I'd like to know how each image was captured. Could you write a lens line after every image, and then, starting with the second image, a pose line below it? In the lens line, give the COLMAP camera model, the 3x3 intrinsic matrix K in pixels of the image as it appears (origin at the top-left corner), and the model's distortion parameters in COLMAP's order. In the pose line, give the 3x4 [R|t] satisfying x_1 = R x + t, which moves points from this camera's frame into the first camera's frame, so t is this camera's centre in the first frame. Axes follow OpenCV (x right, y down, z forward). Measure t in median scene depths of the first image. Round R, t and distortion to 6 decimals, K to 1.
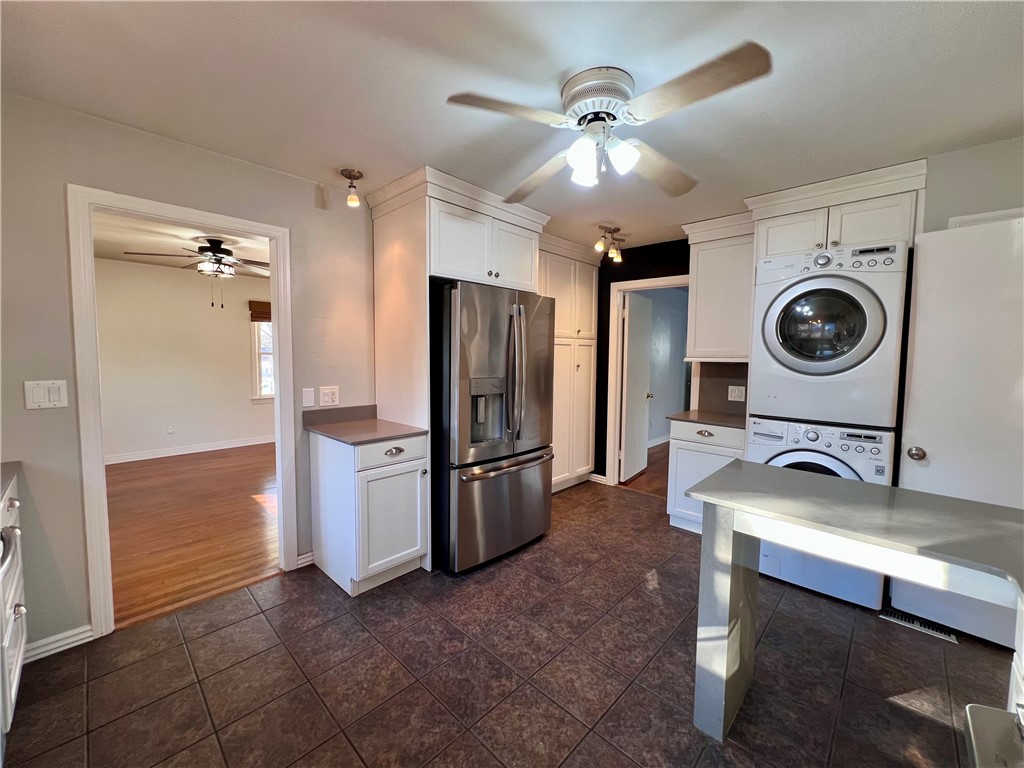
lens RADIAL K [[410.7, 0, 510.7], [0, 410.7, 382.2], [0, 0, 1]] dist [-0.002604, 0.000274]
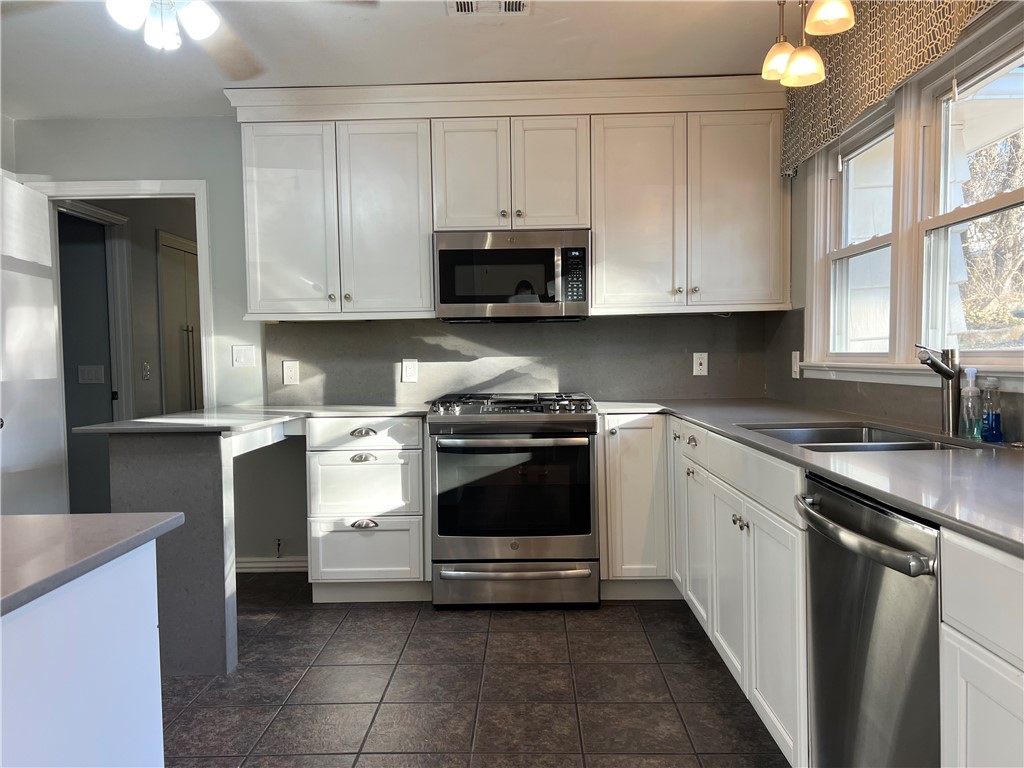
lens RADIAL K [[768.6, 0, 510.6], [0, 768.6, 389.7], [0, 0, 1]] dist [0.090209, -0.159178]
pose [[-0.677829, -0.030270, 0.734596, -0.760825], [0.063165, 0.993060, 0.099205, 0.012637], [-0.732501, 0.113645, -0.671213, 0.943162]]
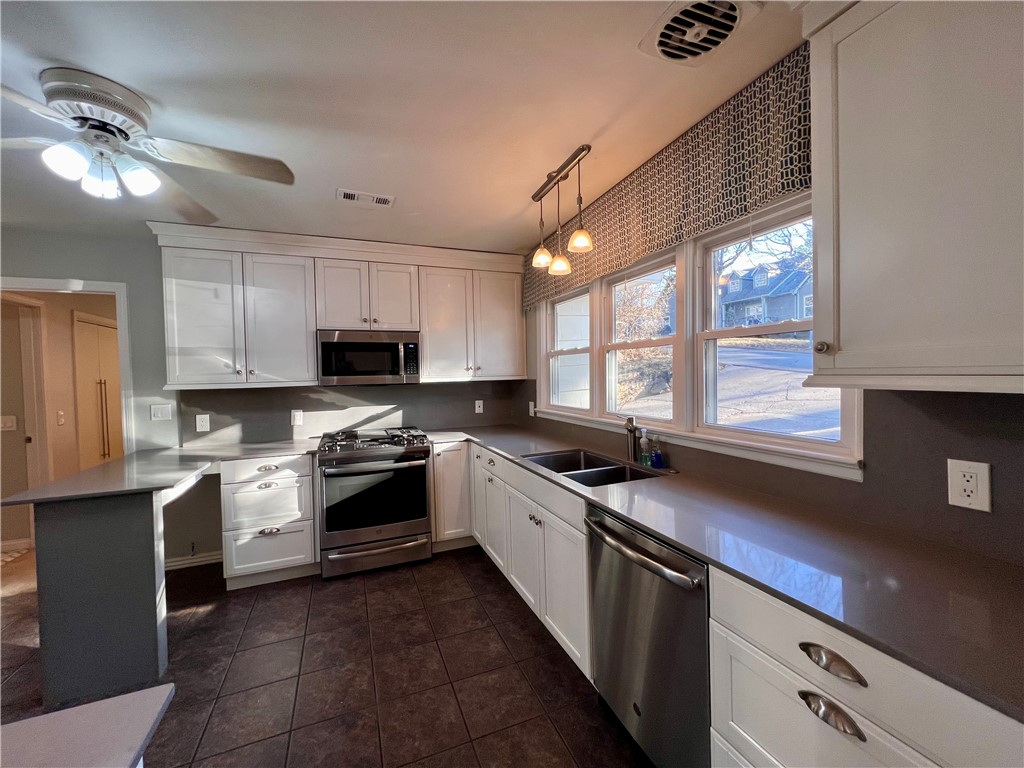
lens RADIAL K [[410.7, 0, 510.7], [0, 410.7, 382.2], [0, 0, 1]] dist [-0.002604, 0.000274]
pose [[-0.914310, 0.000323, 0.405016, -0.590156], [0.041583, 0.994790, 0.093078, -0.077974], [-0.402875, 0.101944, -0.909560, 0.911585]]
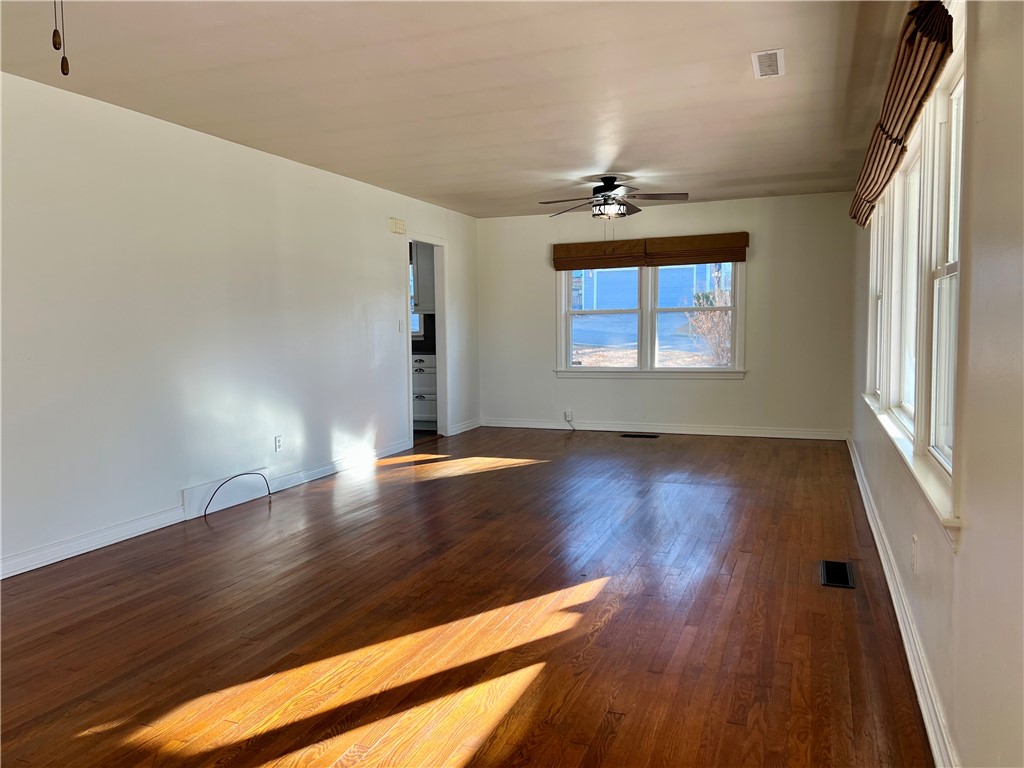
lens RADIAL K [[768.6, 0, 510.6], [0, 768.6, 389.7], [0, 0, 1]] dist [0.090209, -0.159178]
pose [[-0.926490, 0.032429, -0.374920, 0.171068], [-0.022050, 0.989890, 0.140112, -0.174386], [0.375674, 0.138079, -0.916408, 3.671428]]
